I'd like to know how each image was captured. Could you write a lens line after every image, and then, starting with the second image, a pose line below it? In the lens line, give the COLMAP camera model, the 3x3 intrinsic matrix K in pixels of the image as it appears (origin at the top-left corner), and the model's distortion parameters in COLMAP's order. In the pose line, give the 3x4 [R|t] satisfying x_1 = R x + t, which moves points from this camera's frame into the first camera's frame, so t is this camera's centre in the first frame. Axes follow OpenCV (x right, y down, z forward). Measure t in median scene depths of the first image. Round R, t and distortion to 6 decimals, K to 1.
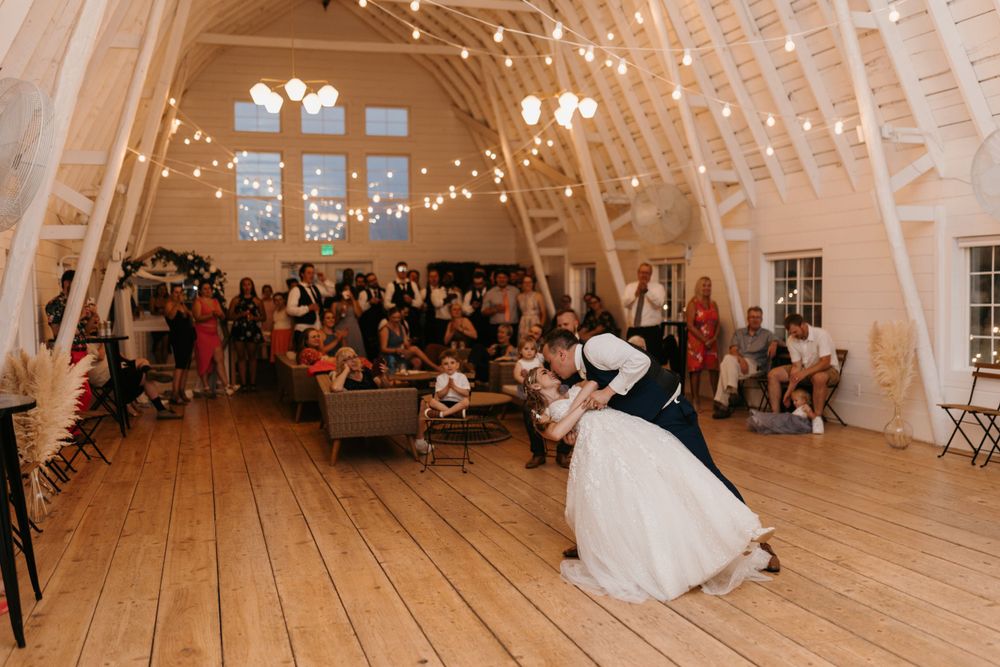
lens RADIAL K [[951.1, 0, 502.0], [0, 951.1, 328.3], [0, 0, 1]] dist [-0.001808, 0.000000]
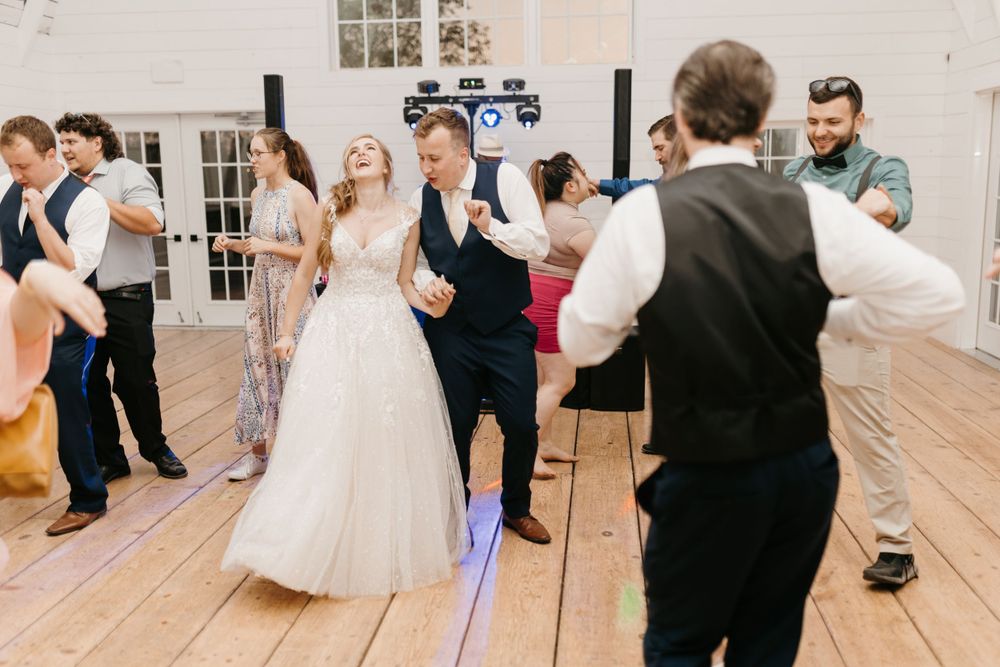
lens RADIAL K [[951.1, 0, 502.4], [0, 951.1, 329.7], [0, 0, 1]] dist [-0.001808, 0.000000]
pose [[-0.915719, -0.037388, 0.400076, -0.066992], [0.045151, 0.979781, 0.194909, -0.021167], [-0.399274, 0.196546, -0.895516, 0.636490]]
